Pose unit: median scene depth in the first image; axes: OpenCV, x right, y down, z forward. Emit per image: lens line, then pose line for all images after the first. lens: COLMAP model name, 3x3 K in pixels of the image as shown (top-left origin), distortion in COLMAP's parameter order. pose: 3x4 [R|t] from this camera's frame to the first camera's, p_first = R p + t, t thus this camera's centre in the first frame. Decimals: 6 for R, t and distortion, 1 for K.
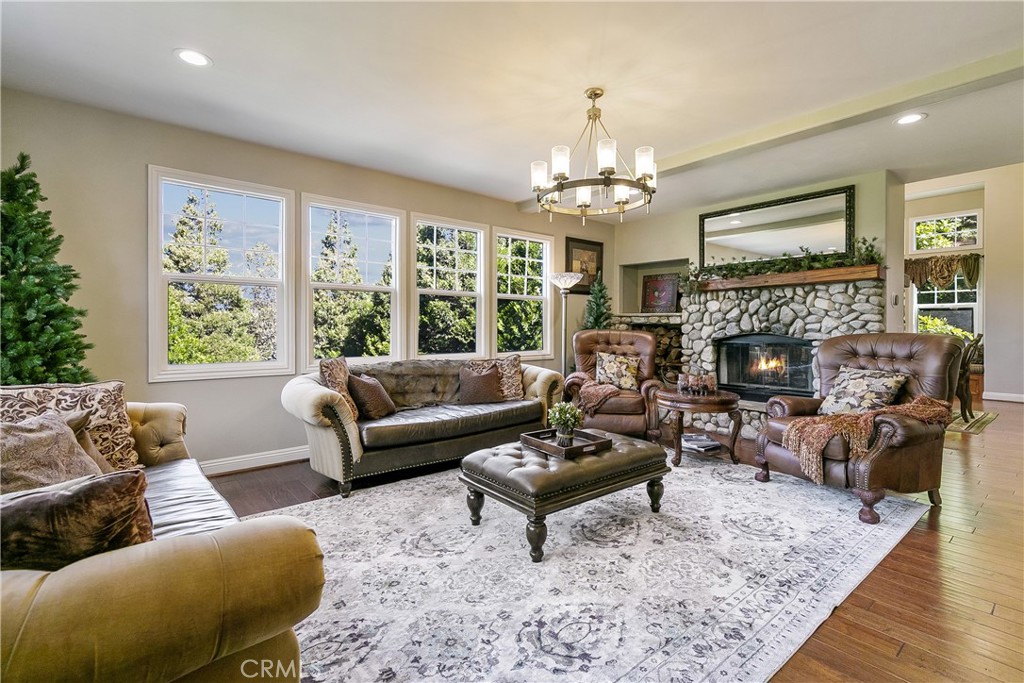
lens RADIAL K [[469.9, 0, 513.4], [0, 469.9, 339.4], [0, 0, 1]] dist [0.003494, 0.000066]
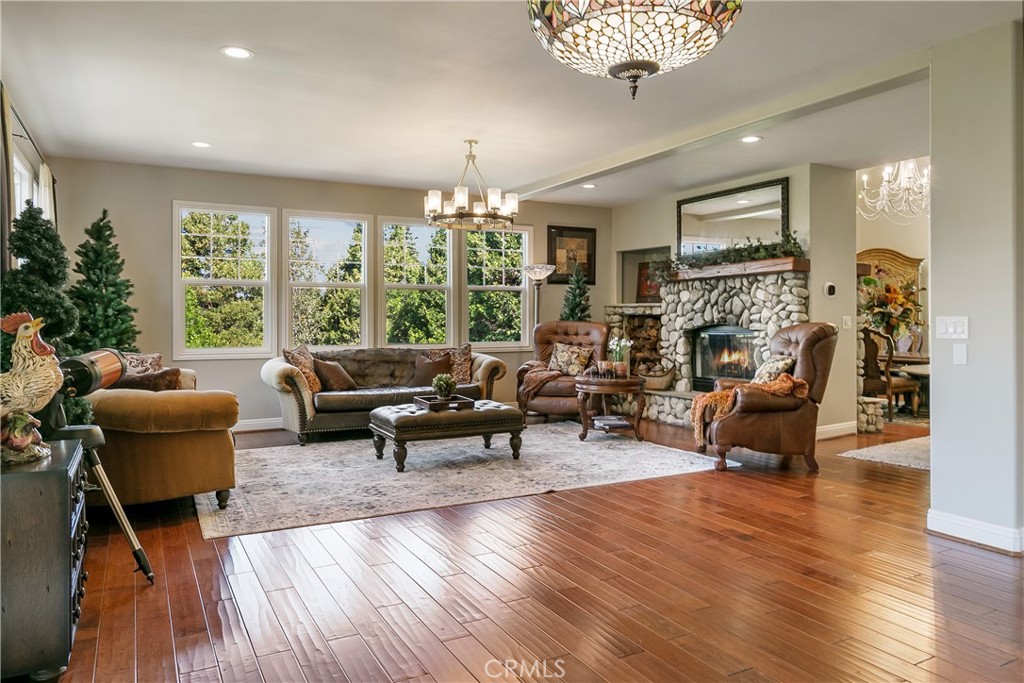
lens RADIAL K [[711.2, 0, 512.0], [0, 711.2, 341.5], [0, 0, 1]] dist [-0.009428, -0.001449]
pose [[0.980304, 0.003002, -0.197472, 0.404315], [-0.001956, 0.999983, 0.005491, 0.016485], [0.197485, -0.004997, 0.980293, -0.559015]]
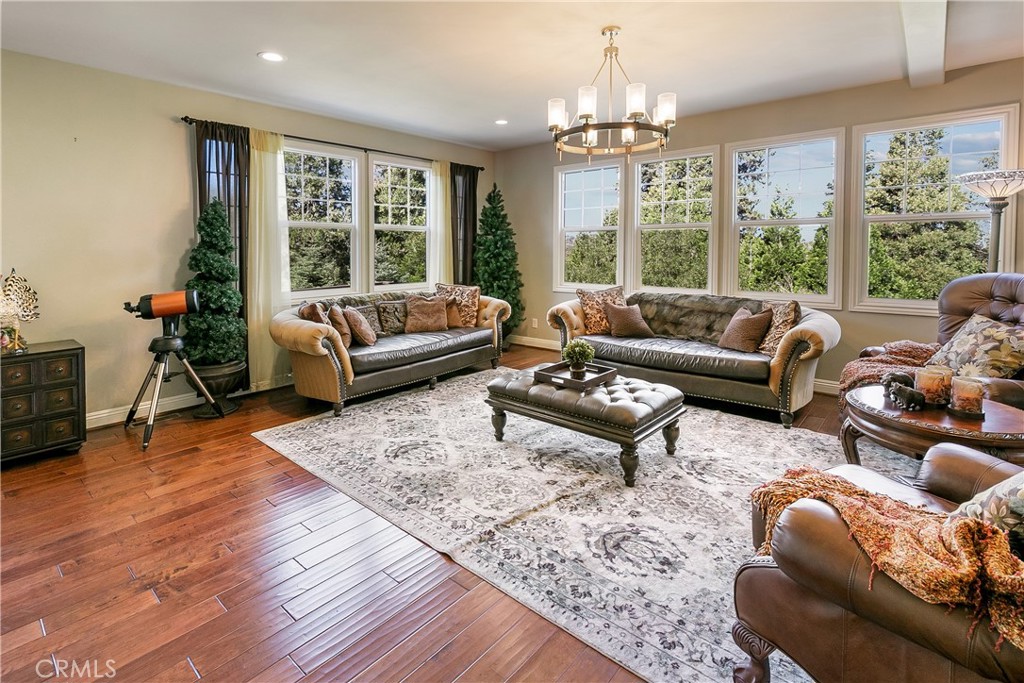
lens RADIAL K [[489.1, 0, 512.2], [0, 489.1, 264.8], [0, 0, 1]] dist [0.001779, 0.000072]
pose [[0.166942, 0.030346, -0.985500, 0.680220], [-0.018901, 0.999441, 0.027574, -0.037450], [0.985785, 0.014023, 0.167423, 0.371745]]
